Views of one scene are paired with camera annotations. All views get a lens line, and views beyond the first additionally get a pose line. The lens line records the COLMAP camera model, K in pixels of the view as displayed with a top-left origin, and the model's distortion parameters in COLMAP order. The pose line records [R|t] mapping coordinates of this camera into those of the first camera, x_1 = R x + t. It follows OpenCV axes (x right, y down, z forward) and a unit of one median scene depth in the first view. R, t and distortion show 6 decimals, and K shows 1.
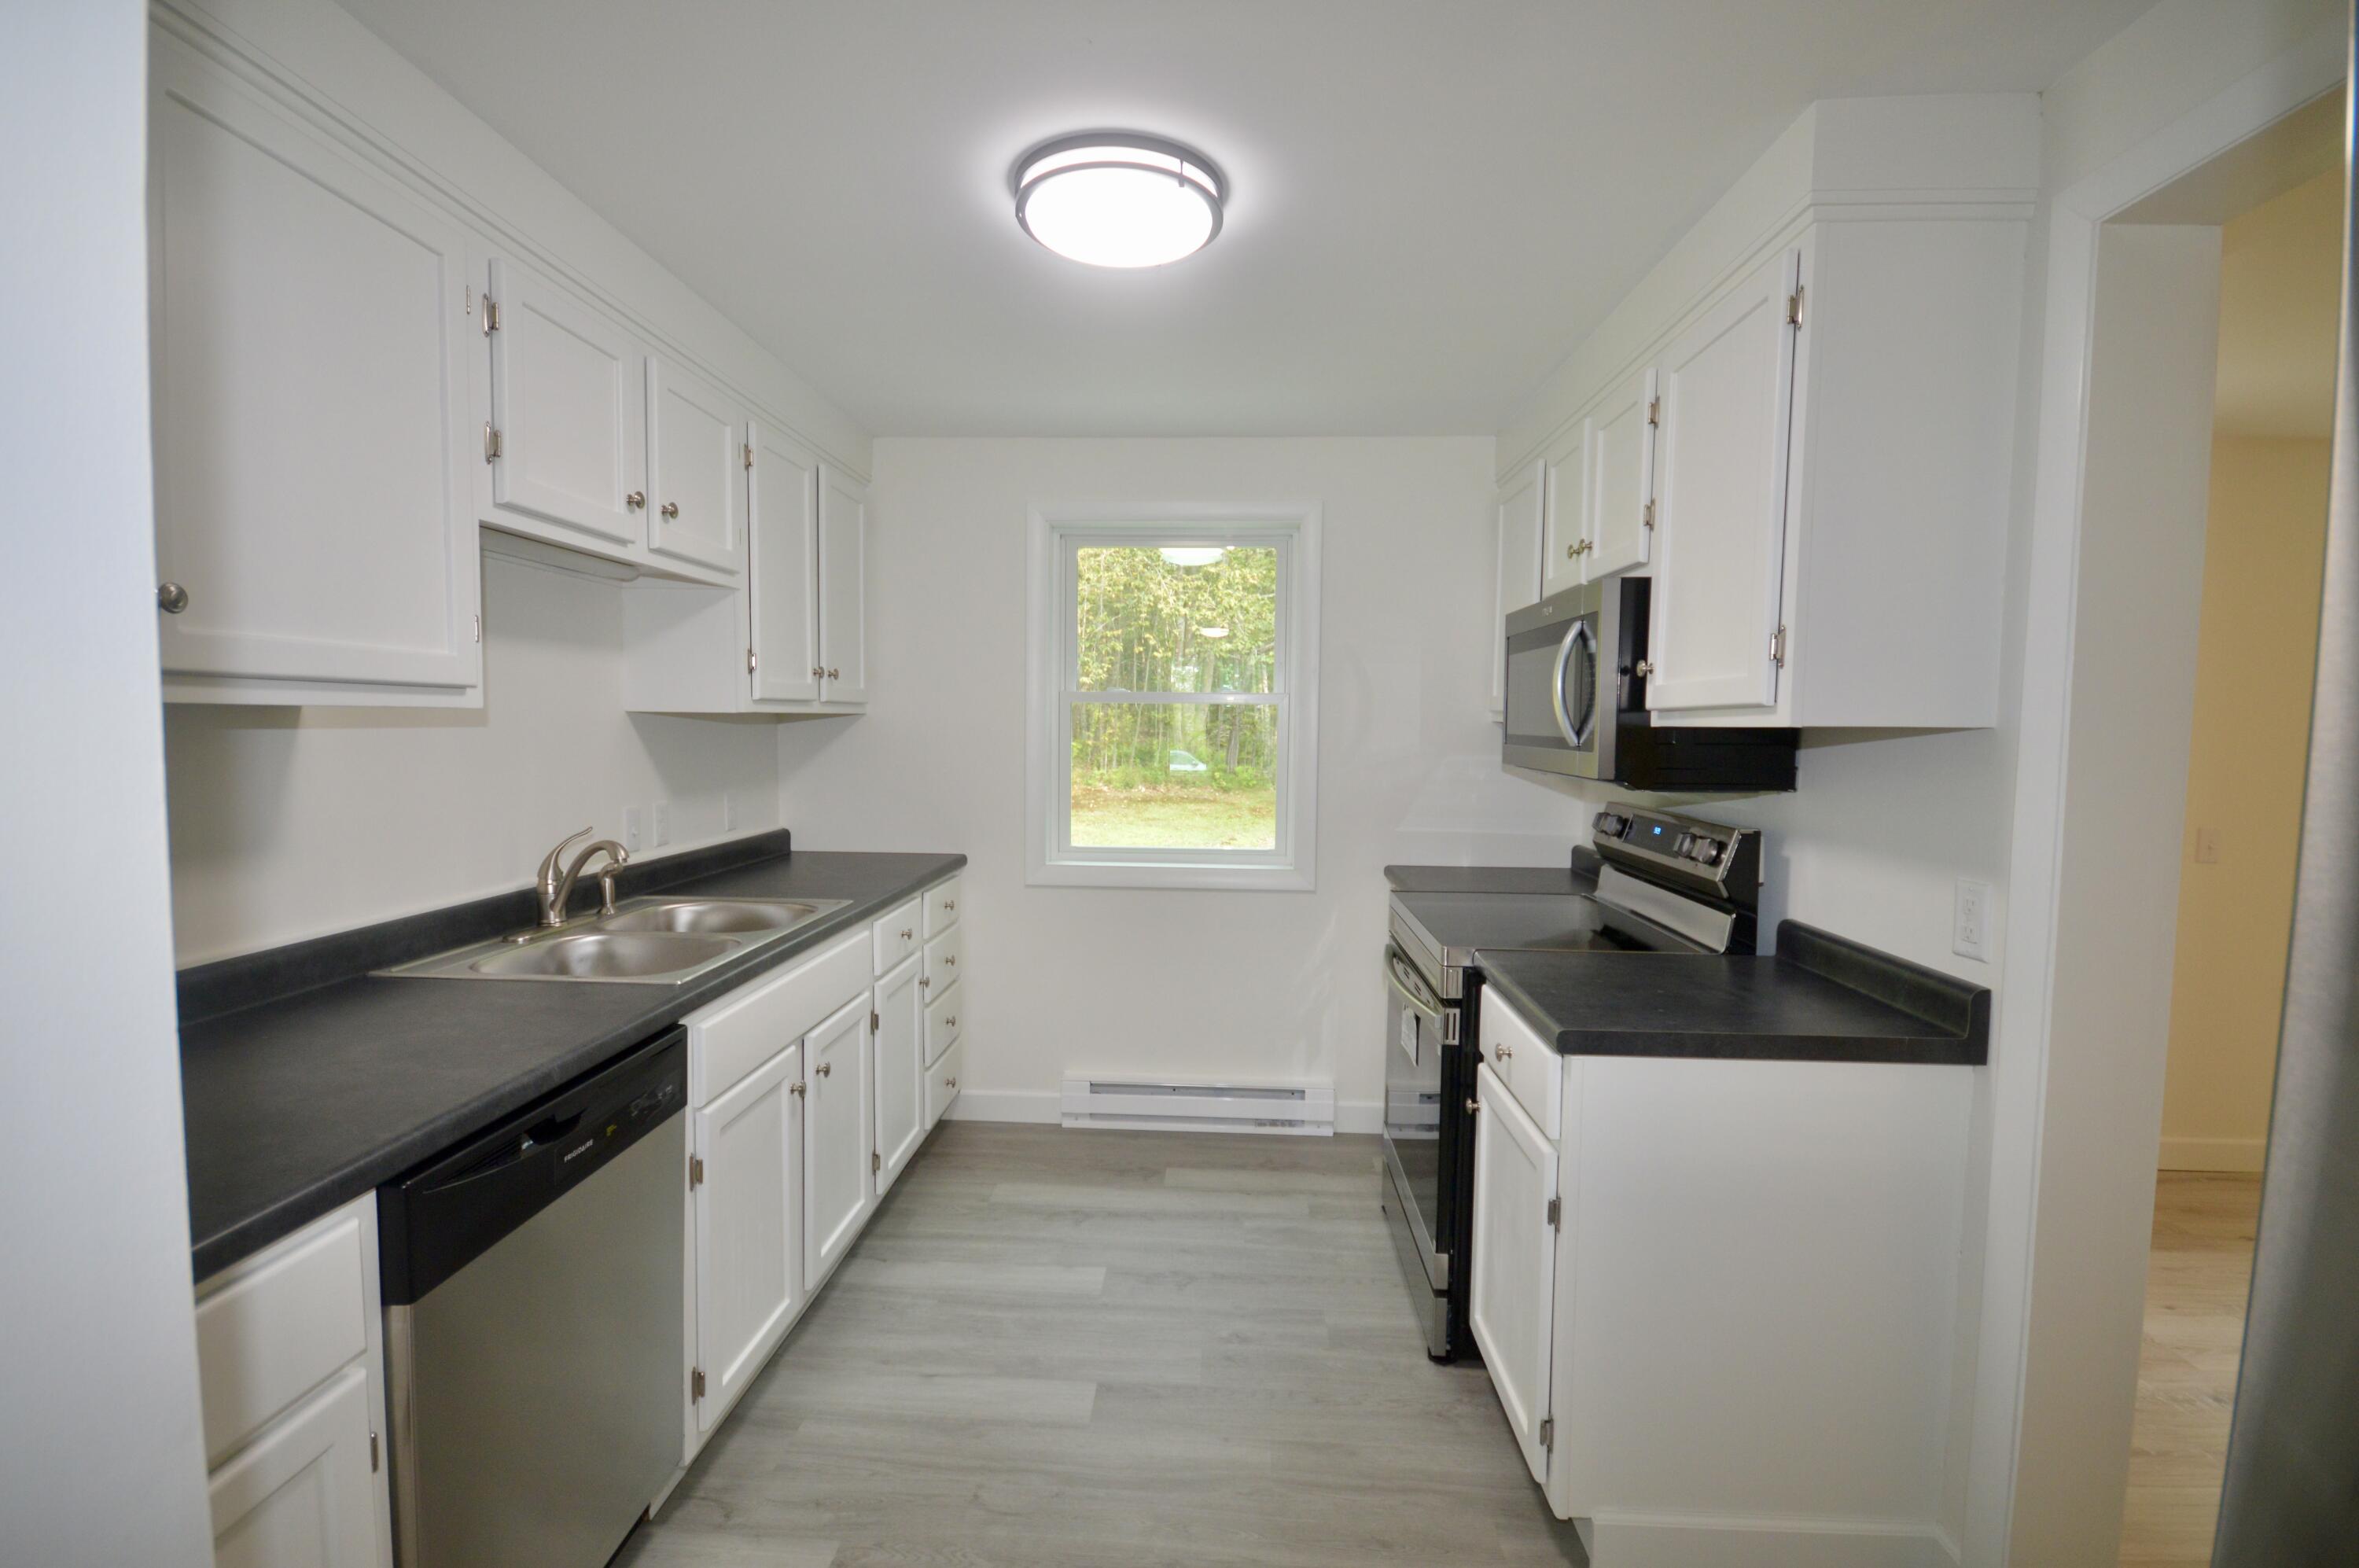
lens RADIAL K [[1058.6, 0, 1179.5], [0, 1058.6, 784.0], [0, 0, 1]] dist [0.001400, 0.000115]
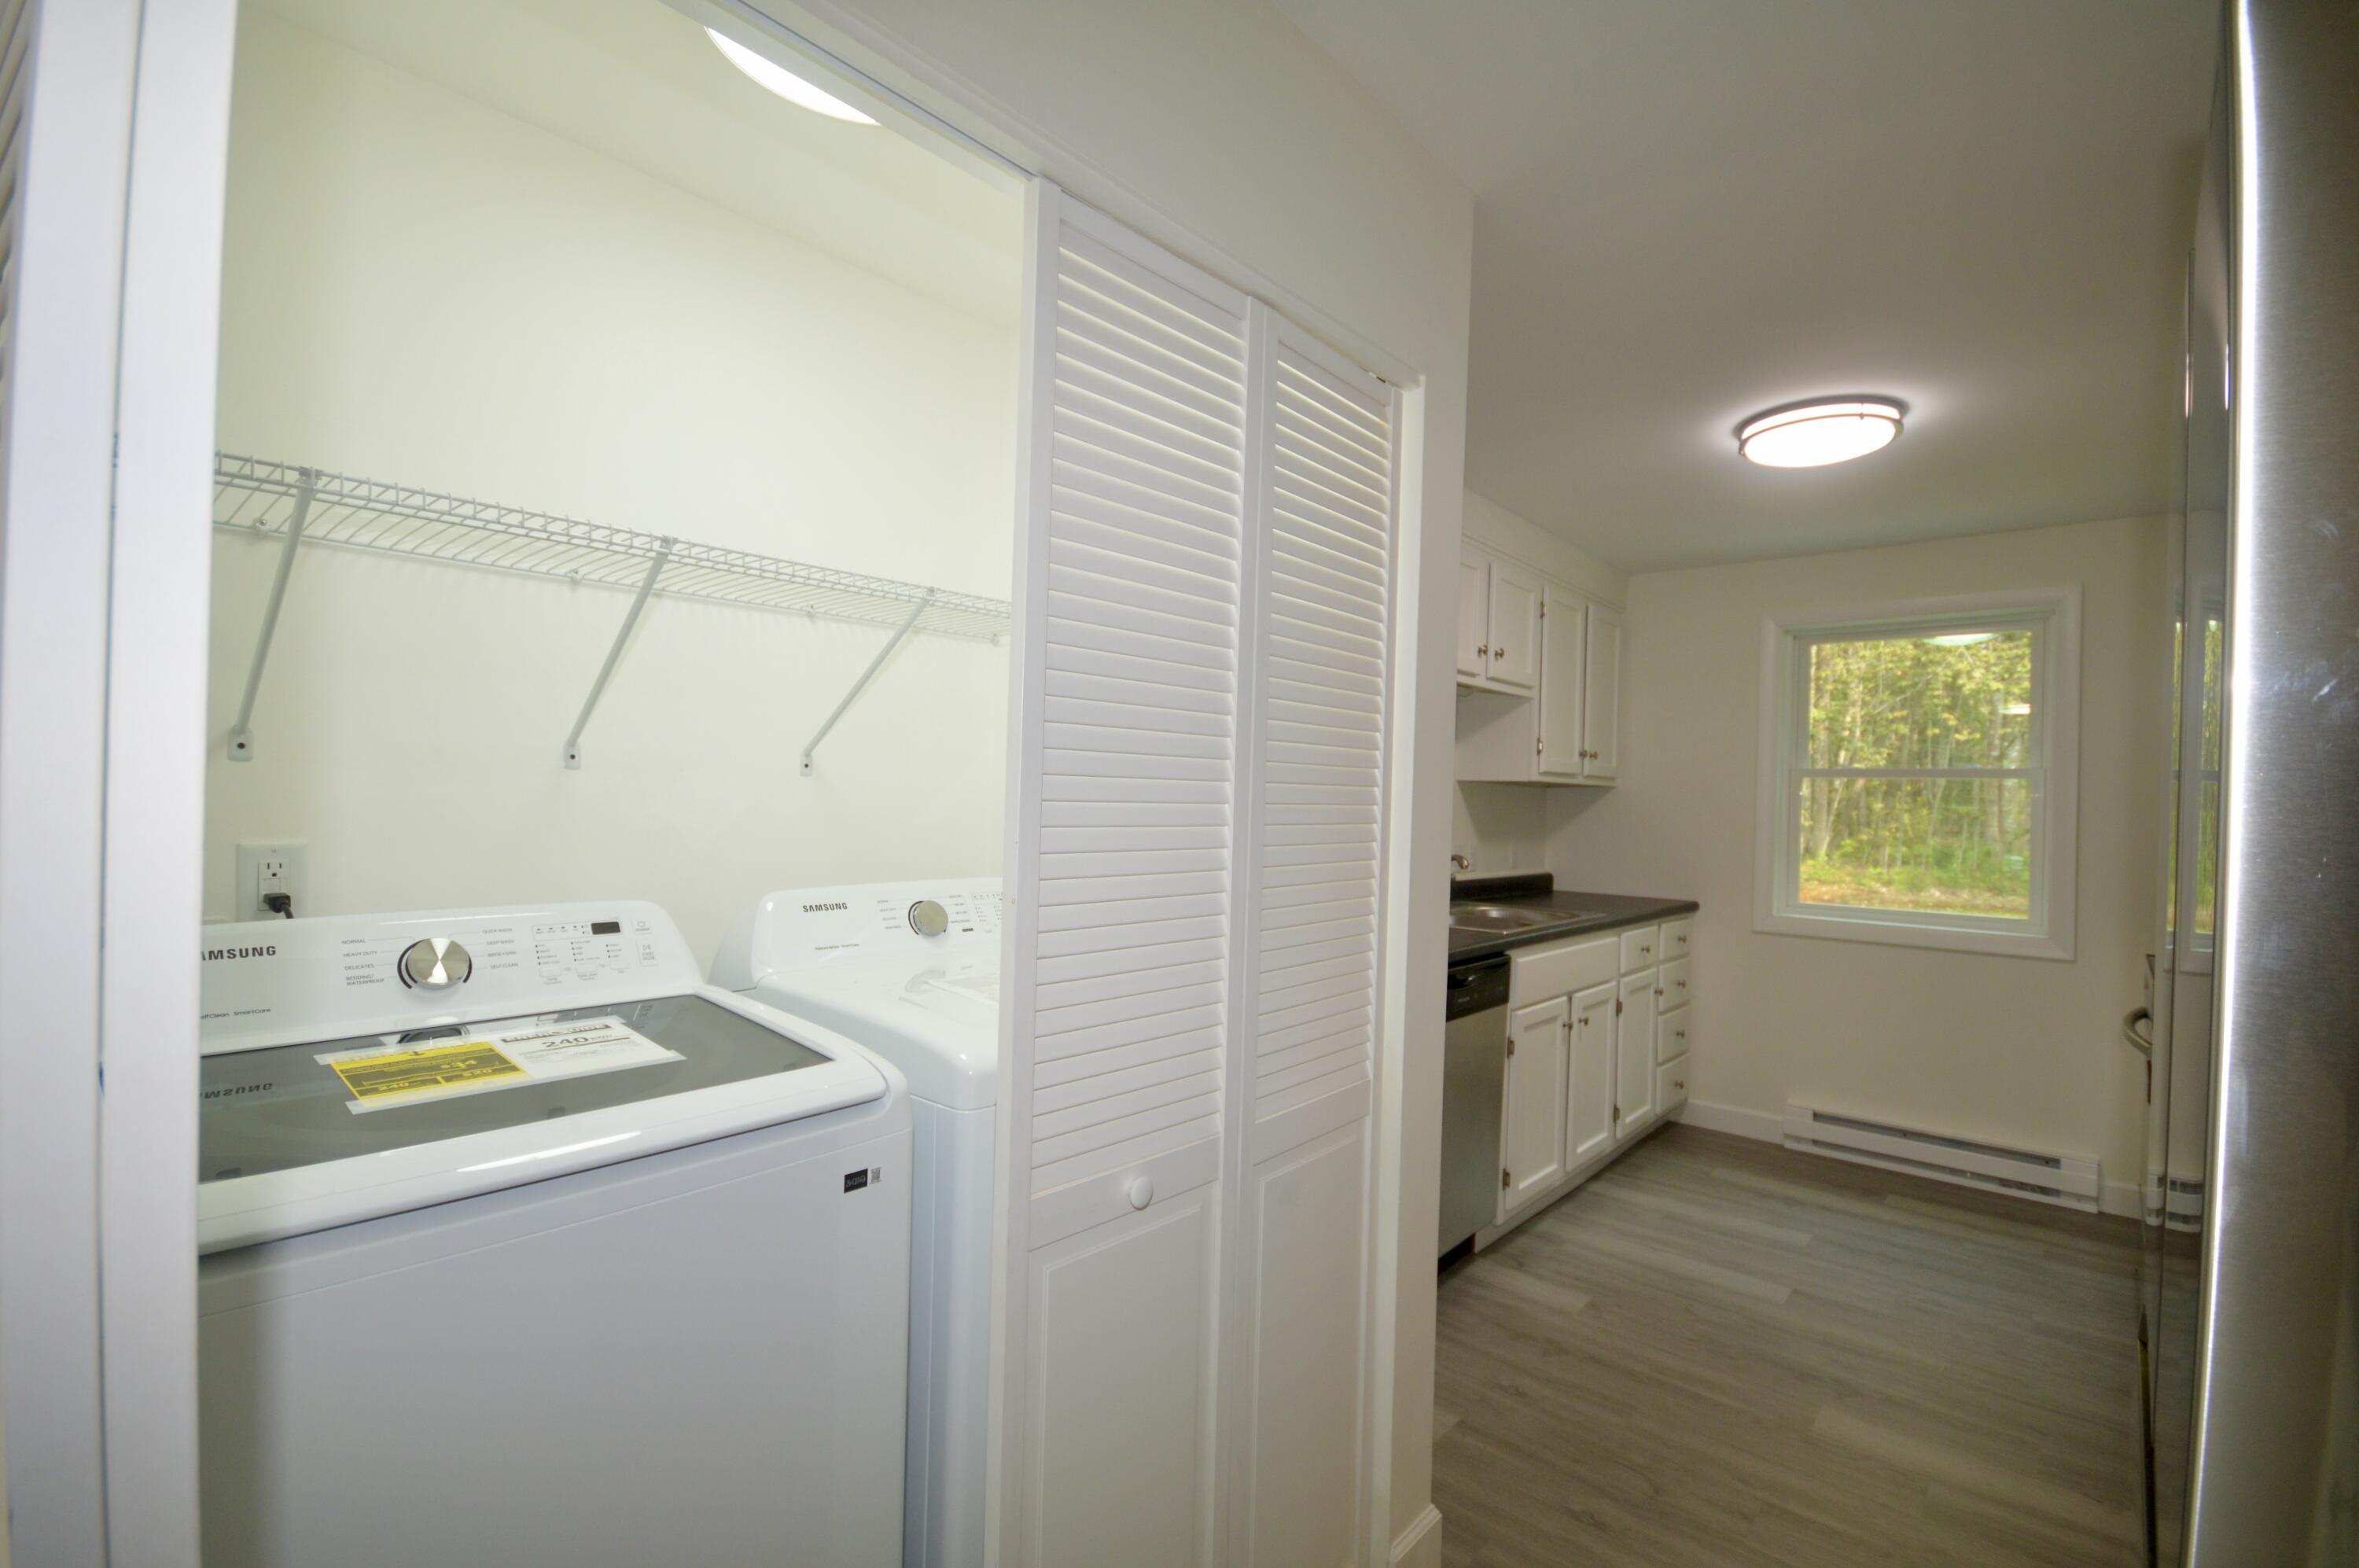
lens RADIAL K [[1039.2, 0, 1169.2], [0, 1039.2, 796.7], [0, 0, 1]] dist [0.000472, -0.000218]
pose [[0.776815, 0.008327, -0.629674, 0.088210], [-0.055041, 0.996984, -0.054718, 0.050985], [0.627319, 0.077164, 0.774930, -0.362351]]
